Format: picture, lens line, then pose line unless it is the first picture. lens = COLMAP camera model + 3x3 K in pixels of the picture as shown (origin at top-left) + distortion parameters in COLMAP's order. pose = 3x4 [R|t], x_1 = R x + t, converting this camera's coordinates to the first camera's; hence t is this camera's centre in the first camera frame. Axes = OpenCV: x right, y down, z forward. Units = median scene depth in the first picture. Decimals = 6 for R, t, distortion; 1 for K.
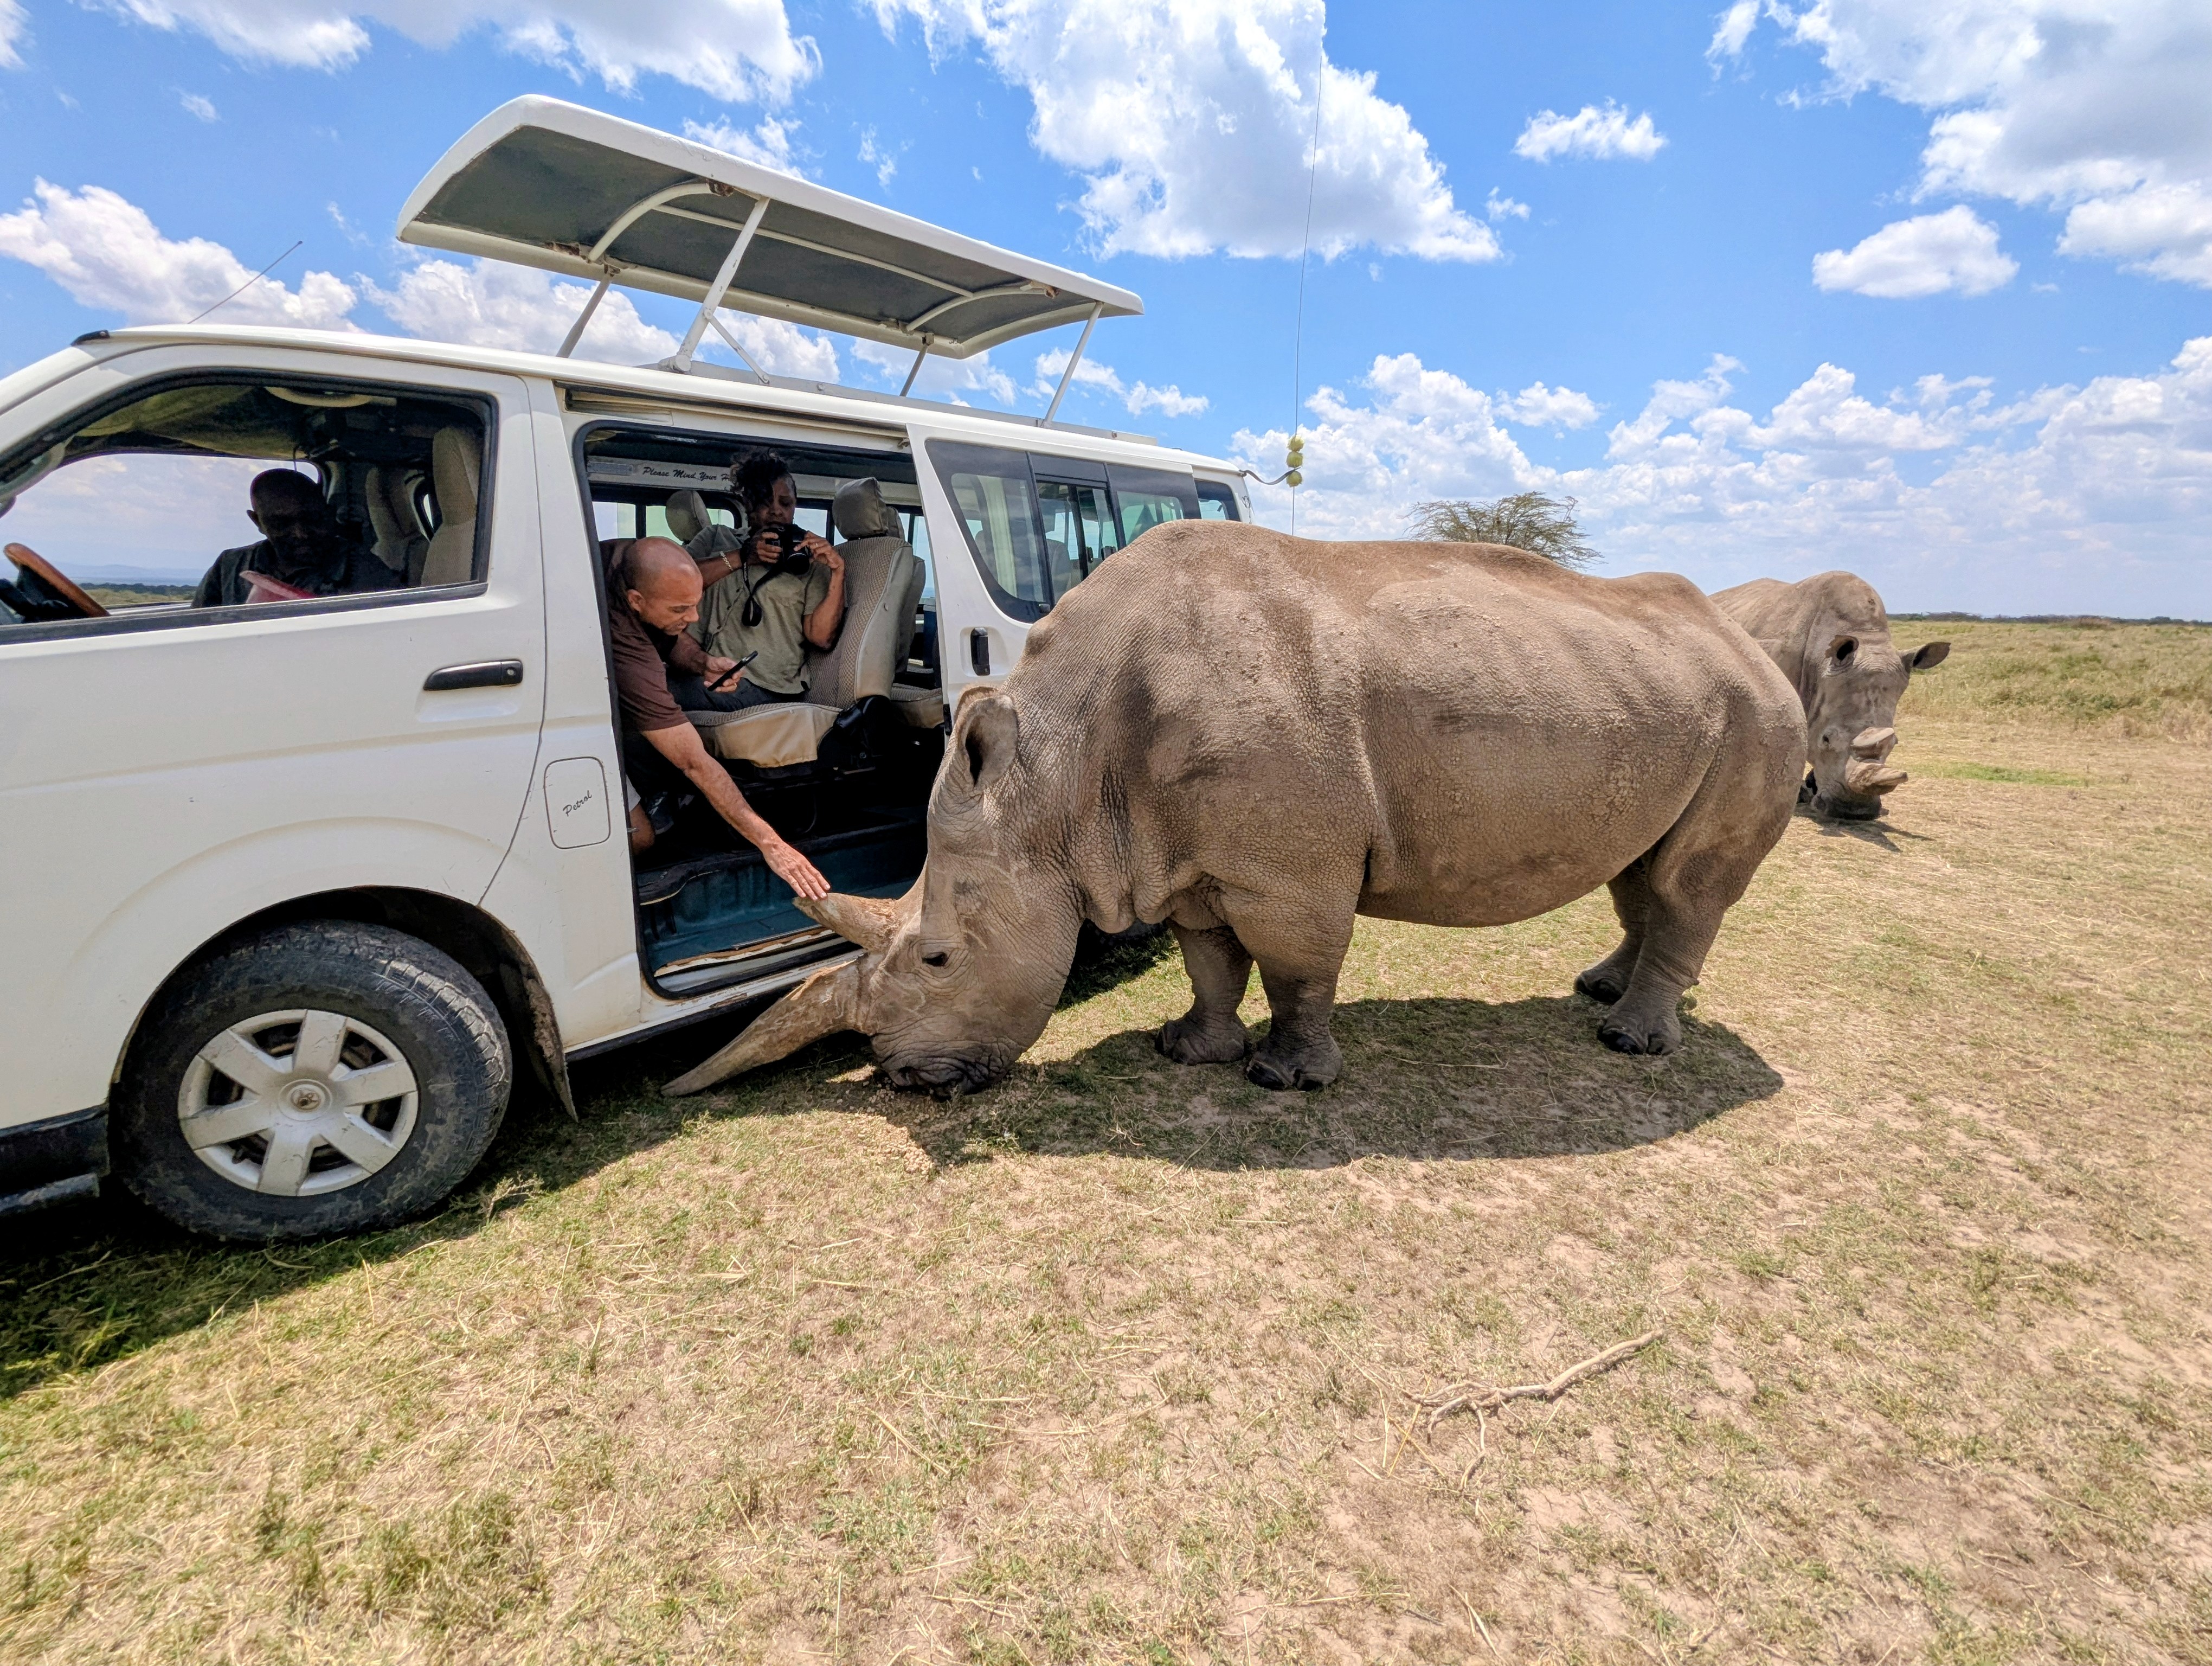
lens RADIAL K [[1056.4, 0, 1205.0], [0, 1056.4, 811.3], [0, 0, 1]] dist [-0.002169, 0.005008]
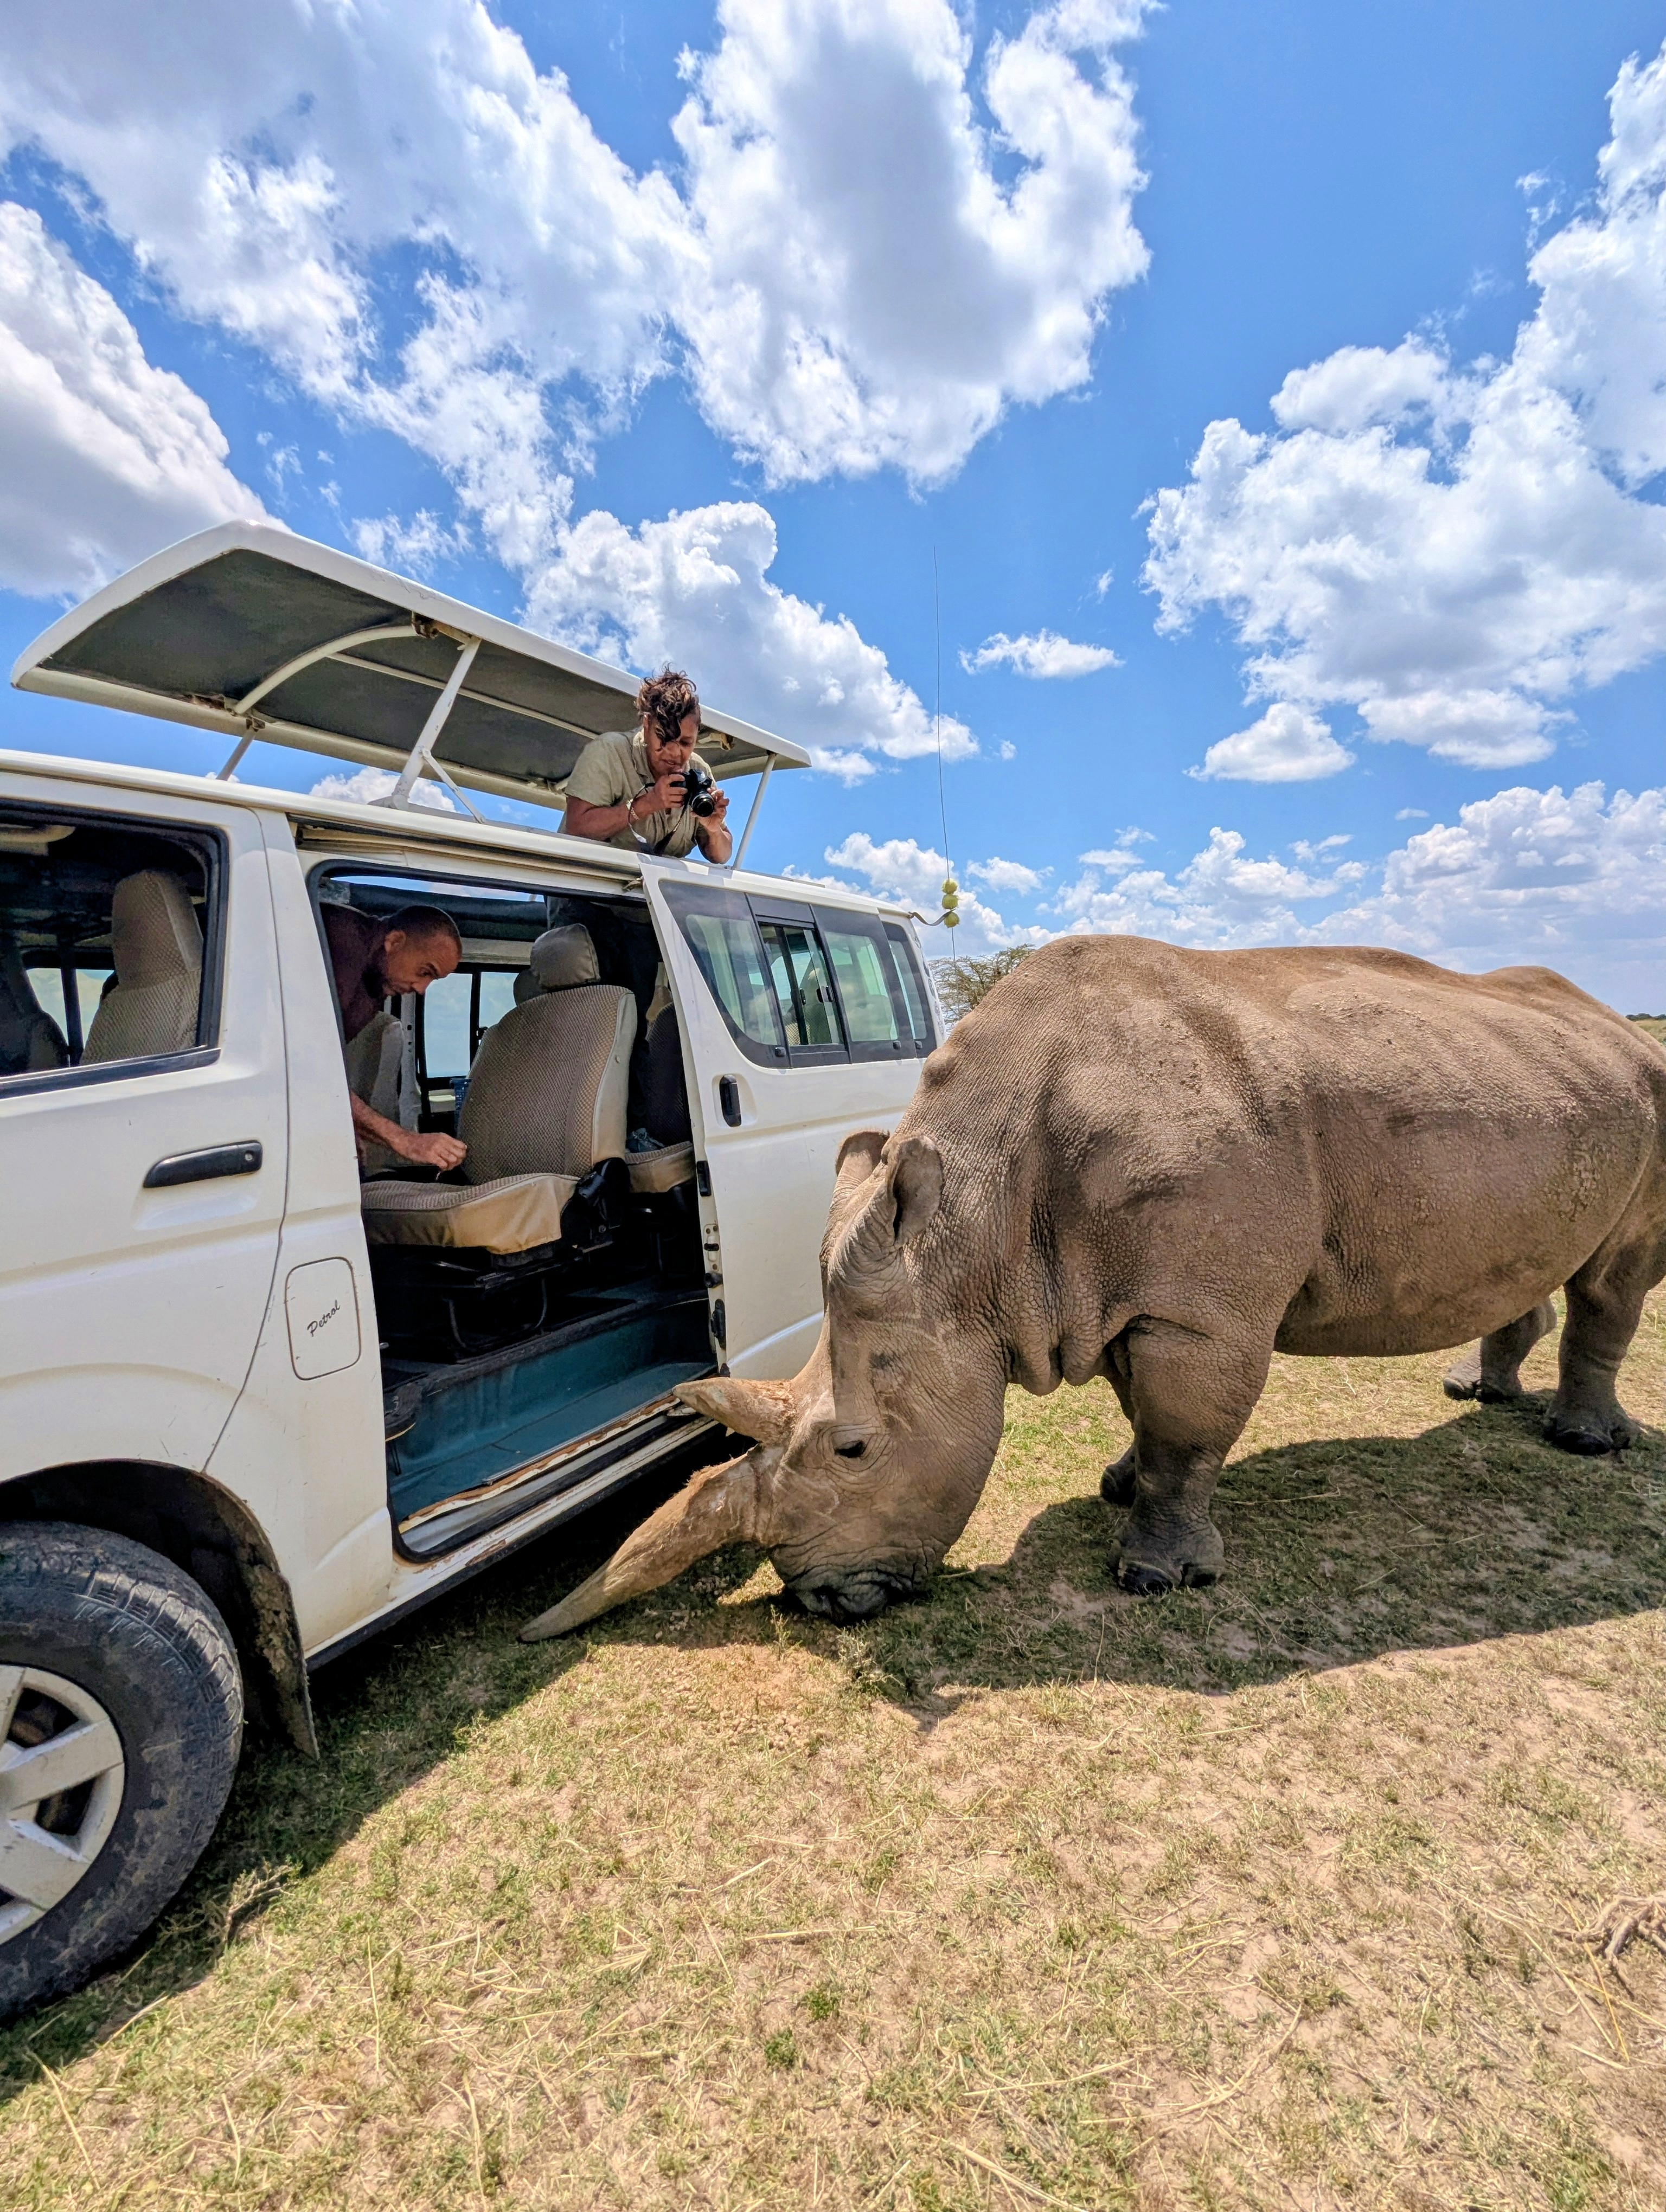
lens RADIAL K [[1017.1, 0, 872.0], [0, 1017.1, 1080.3], [0, 0, 1]] dist [-0.004036, 0.002228]
pose [[0.978564, -0.072560, 0.192735, -0.356100], [0.105881, 0.979973, -0.168647, -0.011256], [-0.176638, 0.185439, 0.966650, 0.181832]]
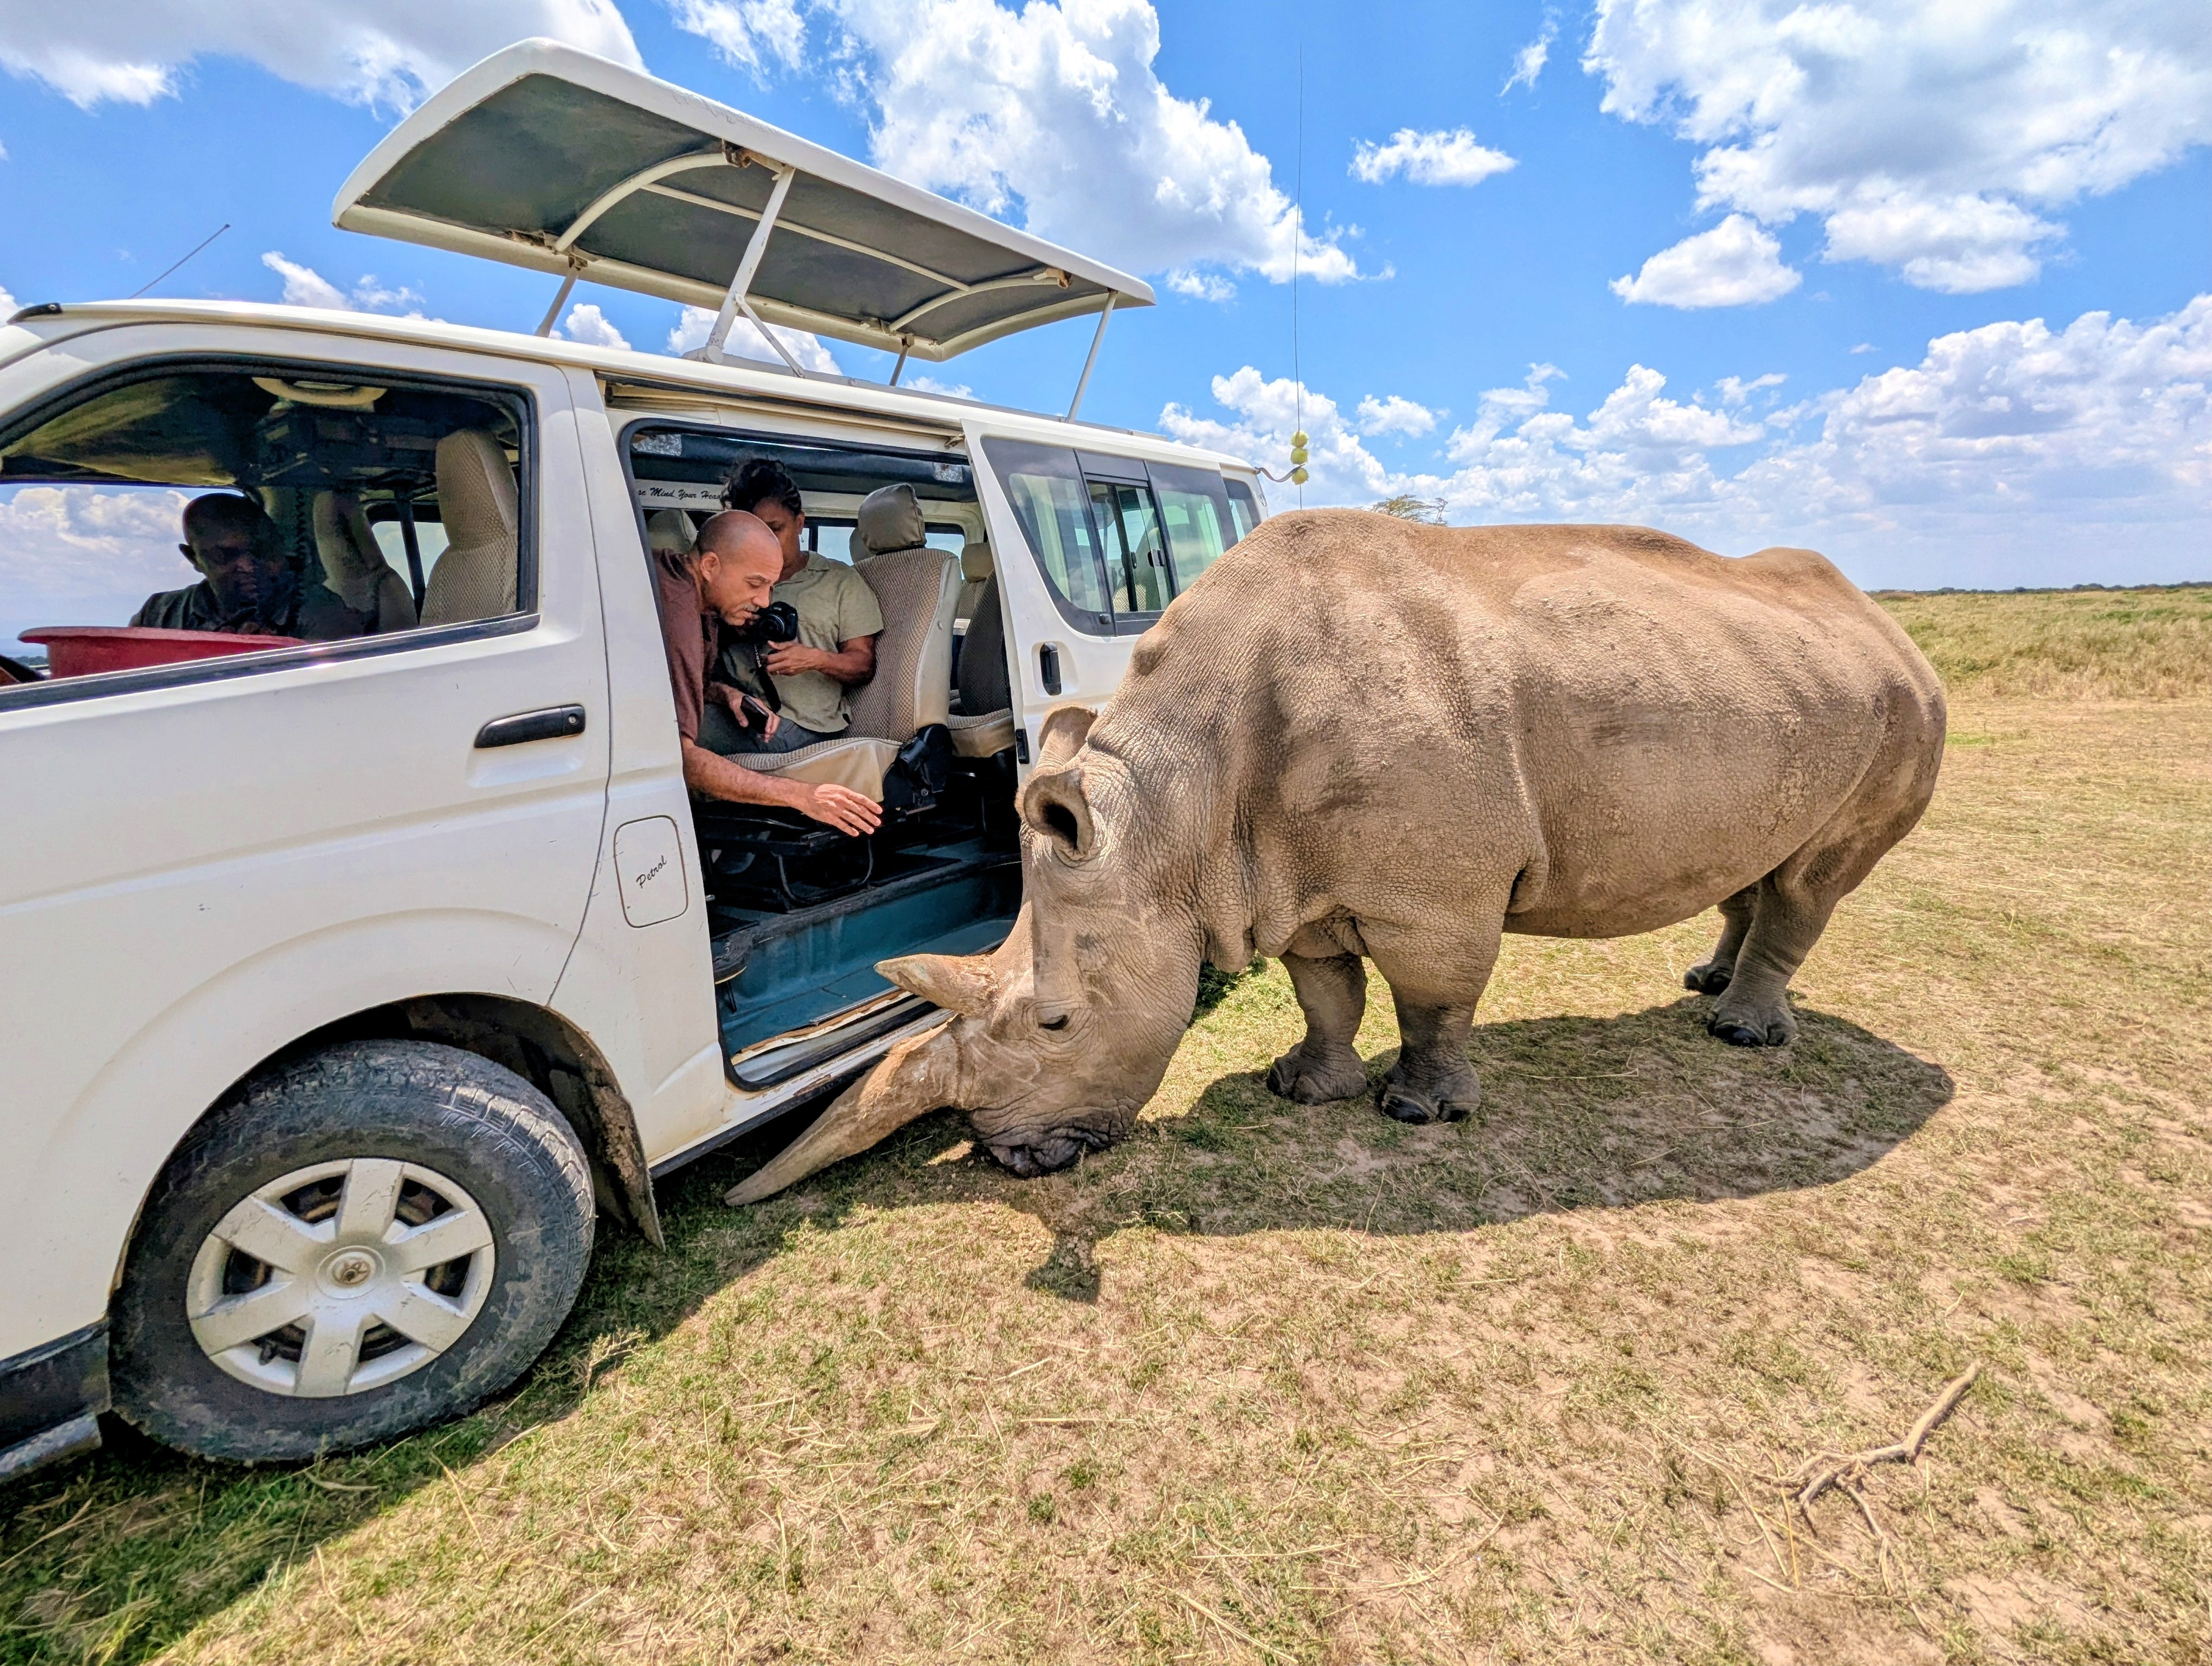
lens RADIAL K [[1030.0, 0, 1161.4], [0, 1030.0, 801.1], [0, 0, 1]] dist [-0.001996, 0.004537]
pose [[0.992367, -0.068423, 0.102595, -0.292582], [0.070401, 0.997394, -0.015783, -0.024175], [-0.101248, 0.022885, 0.994598, 0.154821]]
